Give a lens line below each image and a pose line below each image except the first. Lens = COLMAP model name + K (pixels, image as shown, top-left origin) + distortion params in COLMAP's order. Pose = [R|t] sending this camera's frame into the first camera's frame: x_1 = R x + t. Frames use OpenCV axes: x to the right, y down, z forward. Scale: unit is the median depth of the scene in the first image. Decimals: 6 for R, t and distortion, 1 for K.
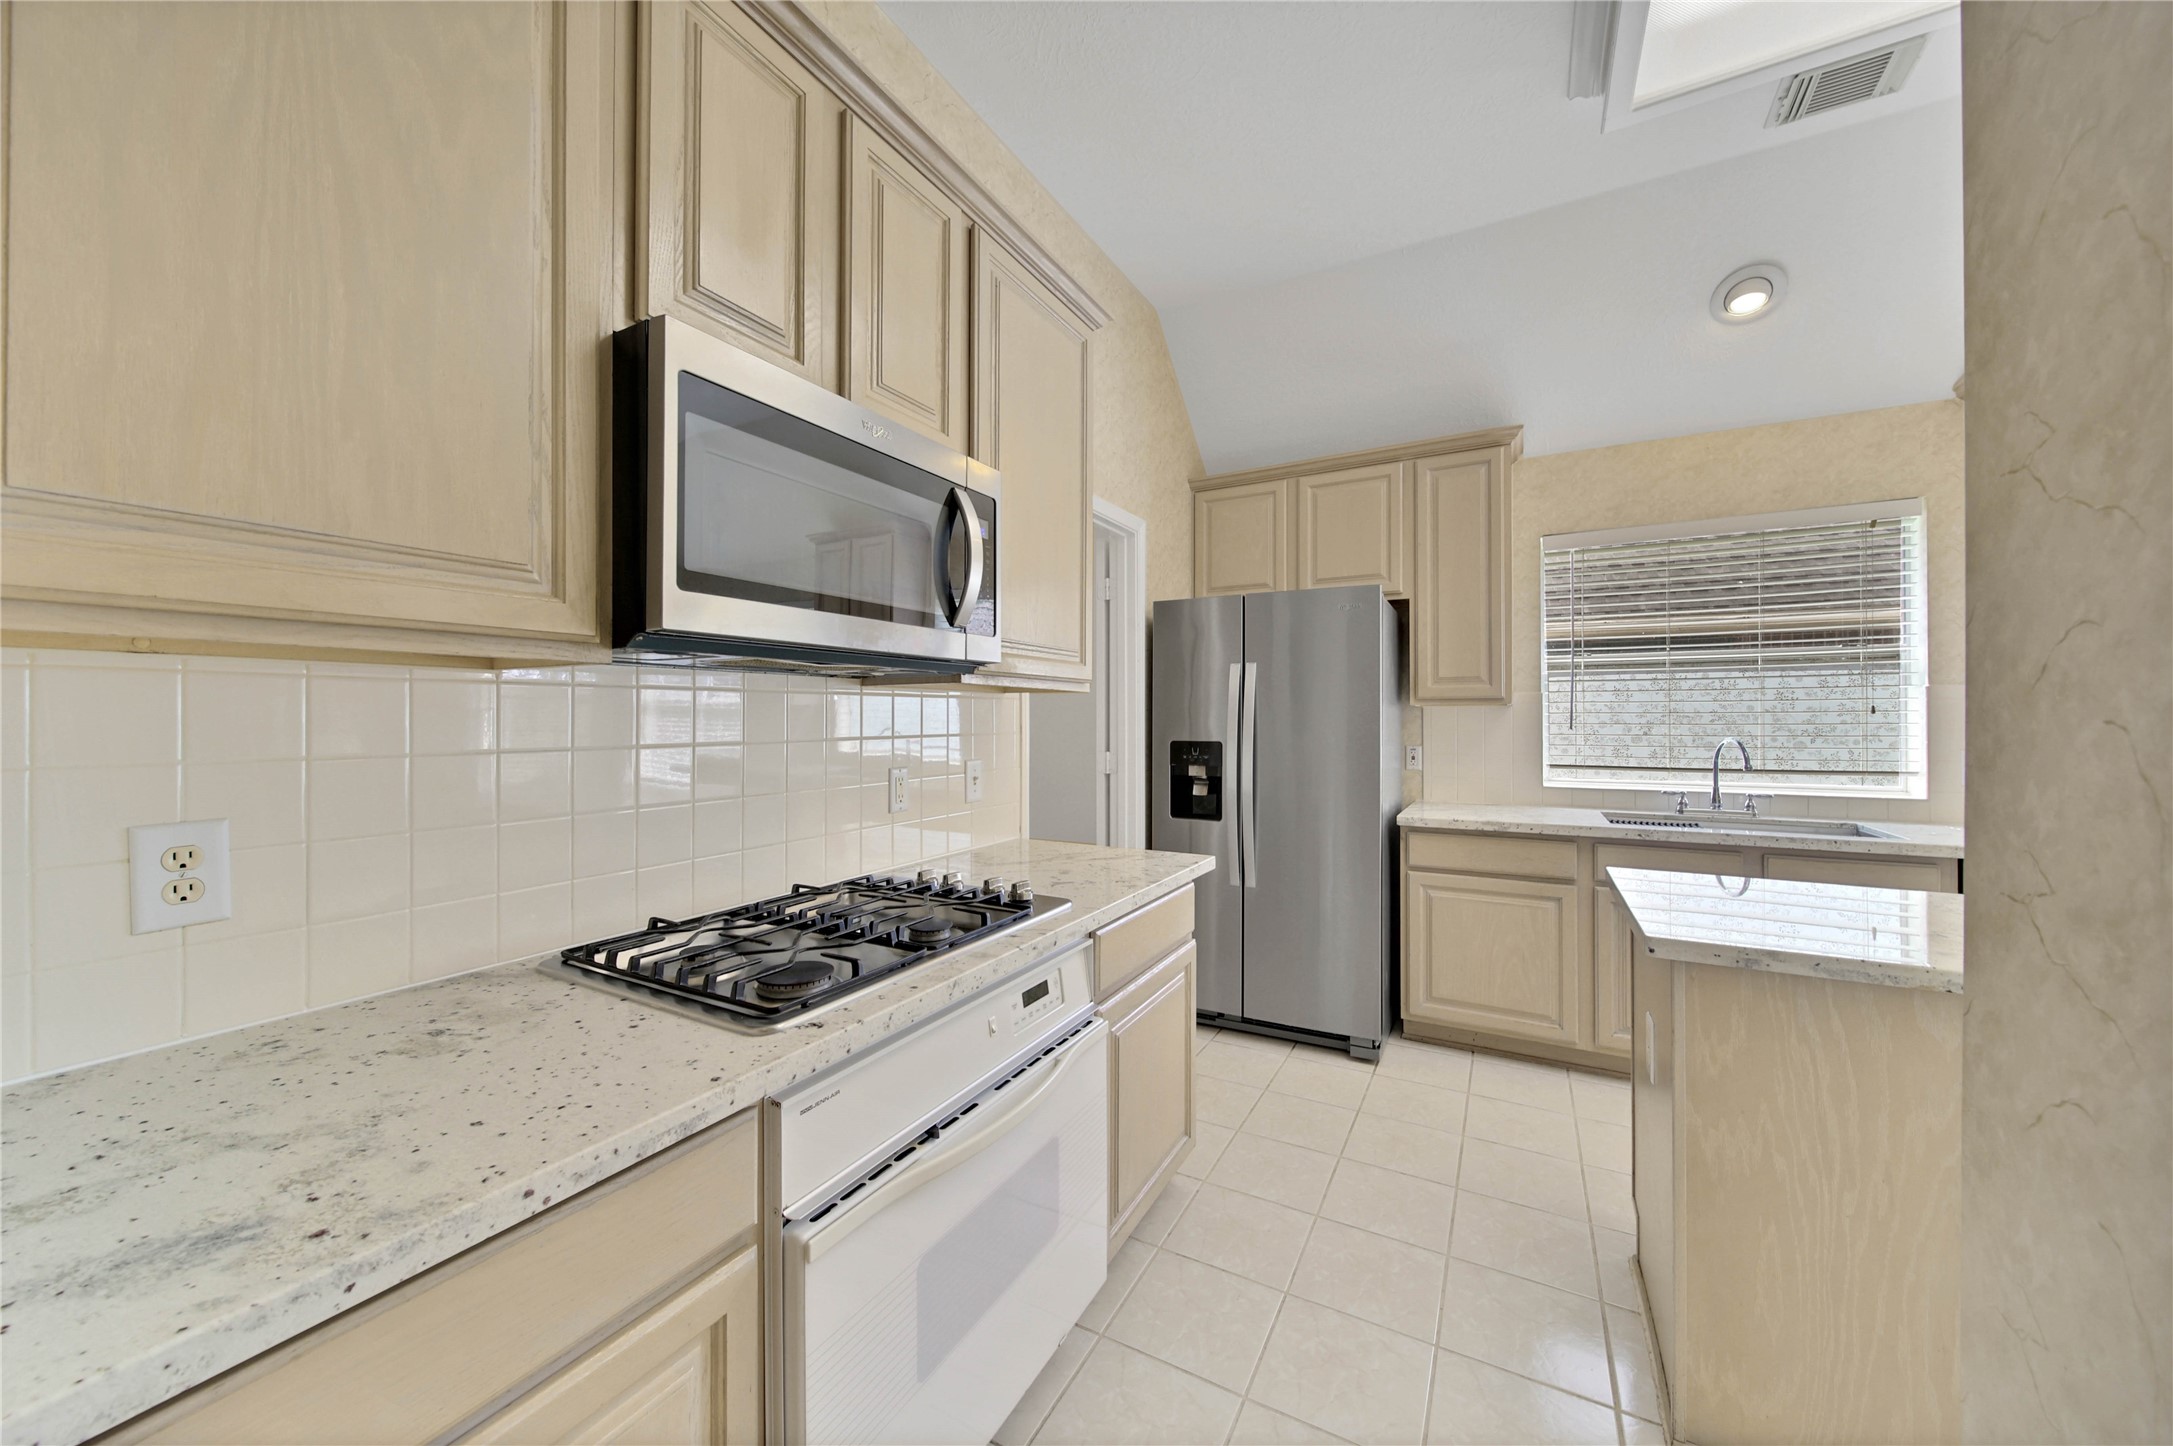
lens RADIAL K [[781.7, 0, 1086.3], [0, 781.7, 717.7], [0, 0, 1]] dist [-0.005188, 0.000265]
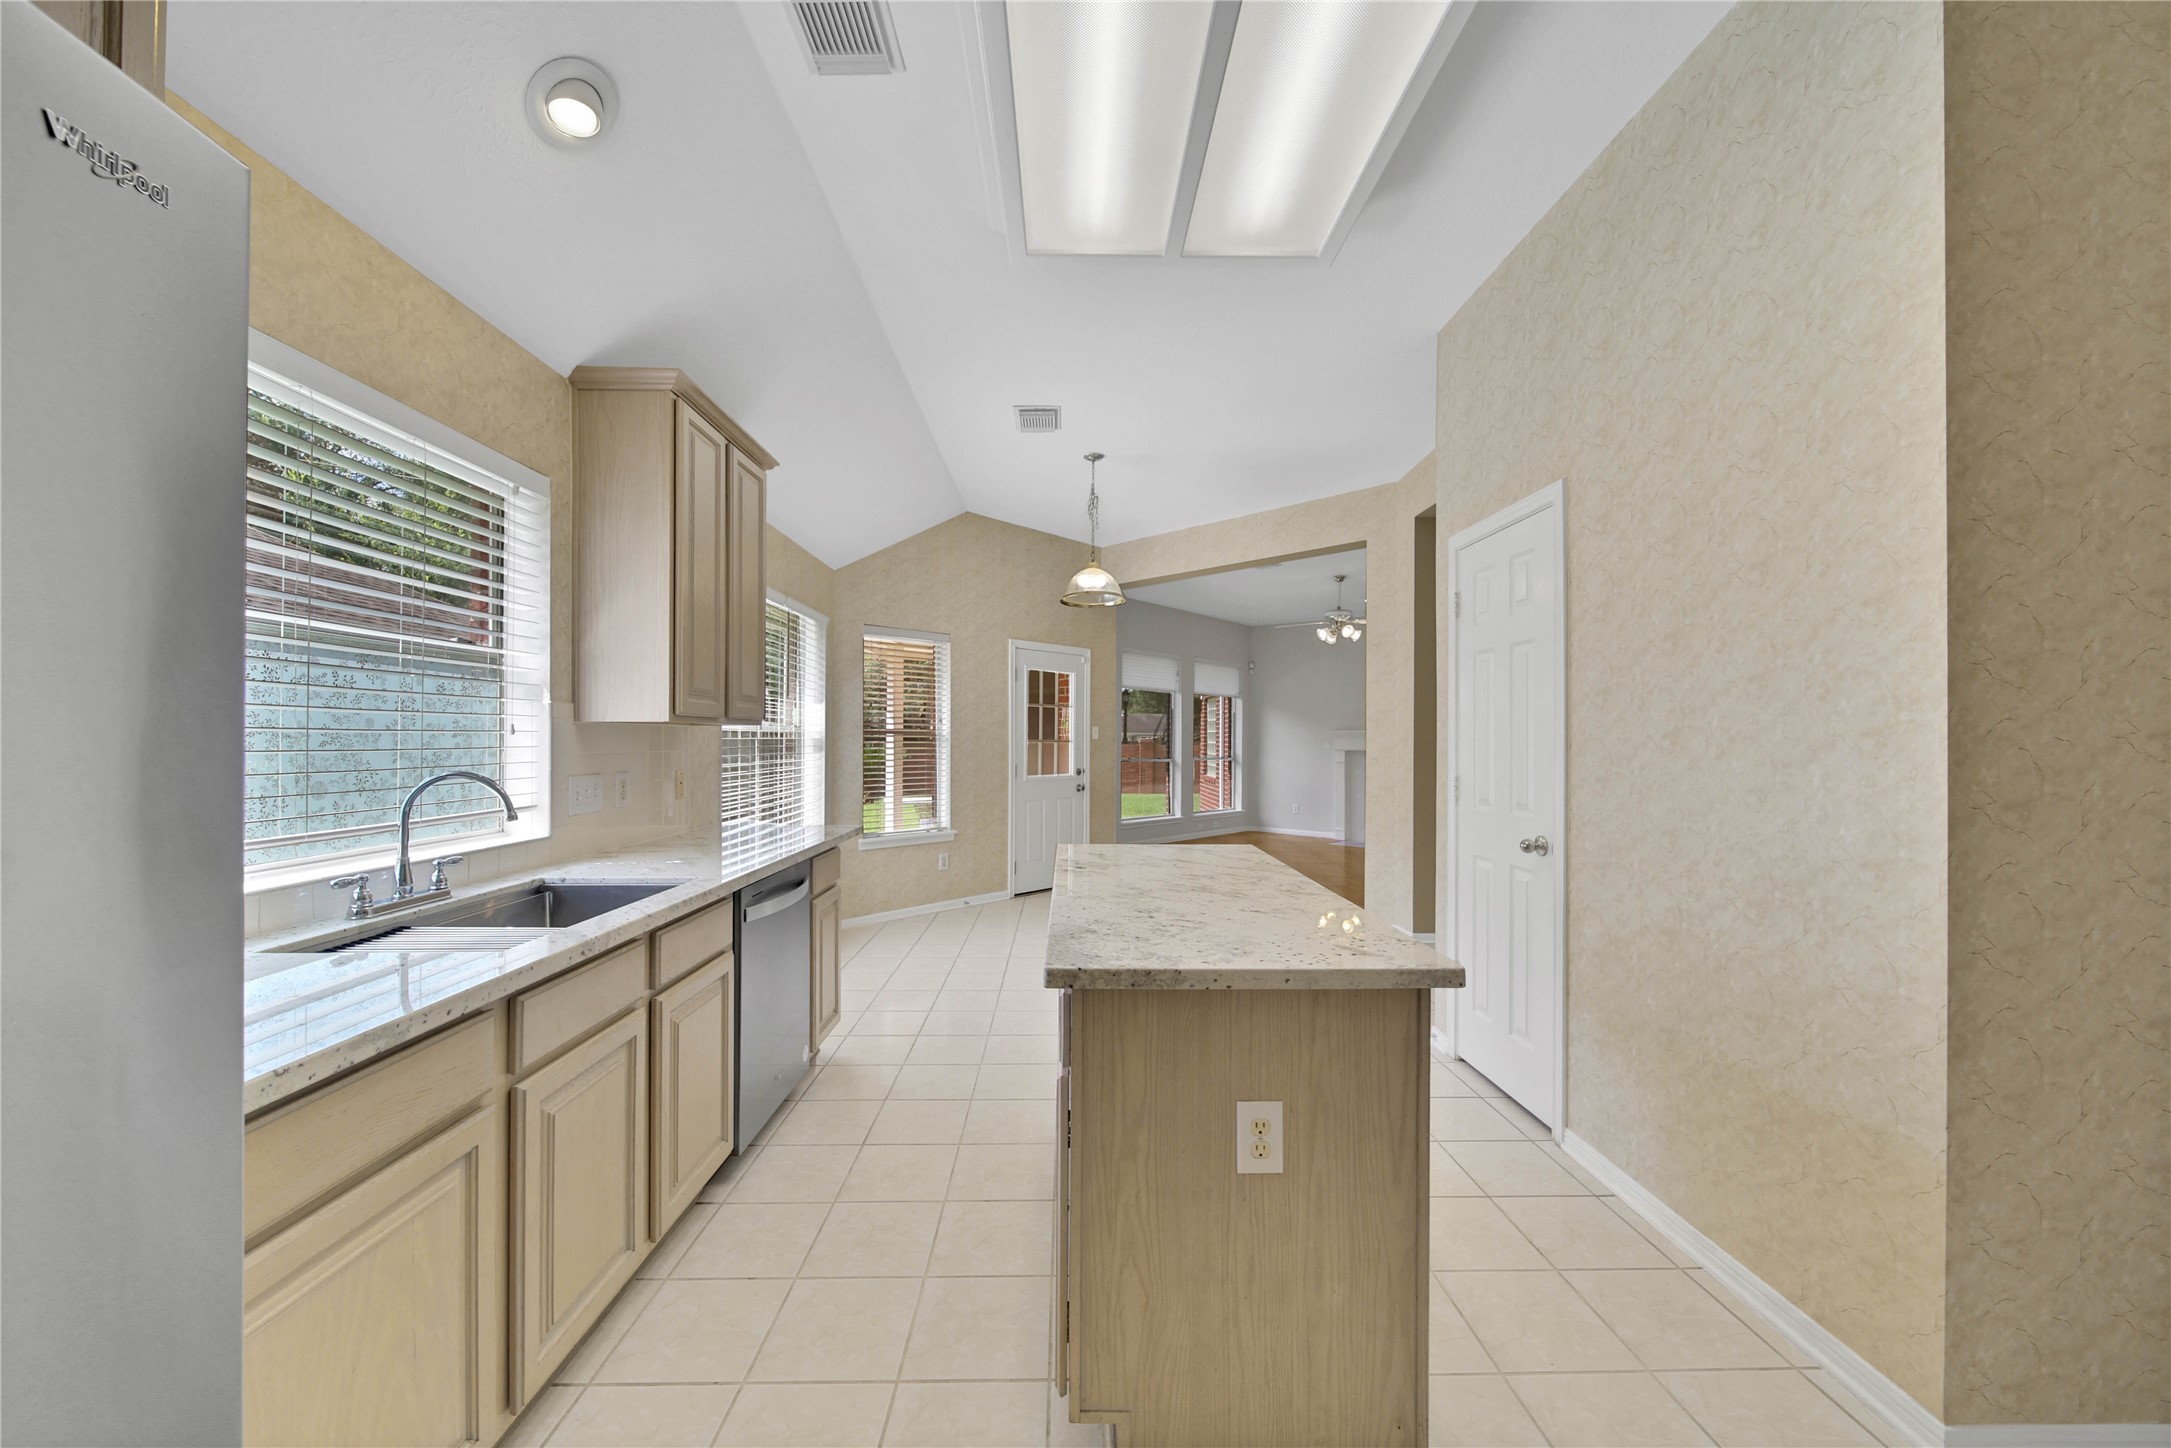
lens RADIAL K [[781.0, 0, 1080.7], [0, 781.0, 741.0], [0, 0, 1]] dist [-0.005188, 0.000265]
pose [[-0.498055, -0.002774, 0.867141, 0.050265], [-0.005681, 0.999984, -0.000064, -0.000384], [-0.867127, -0.004958, -0.498062, 0.853580]]
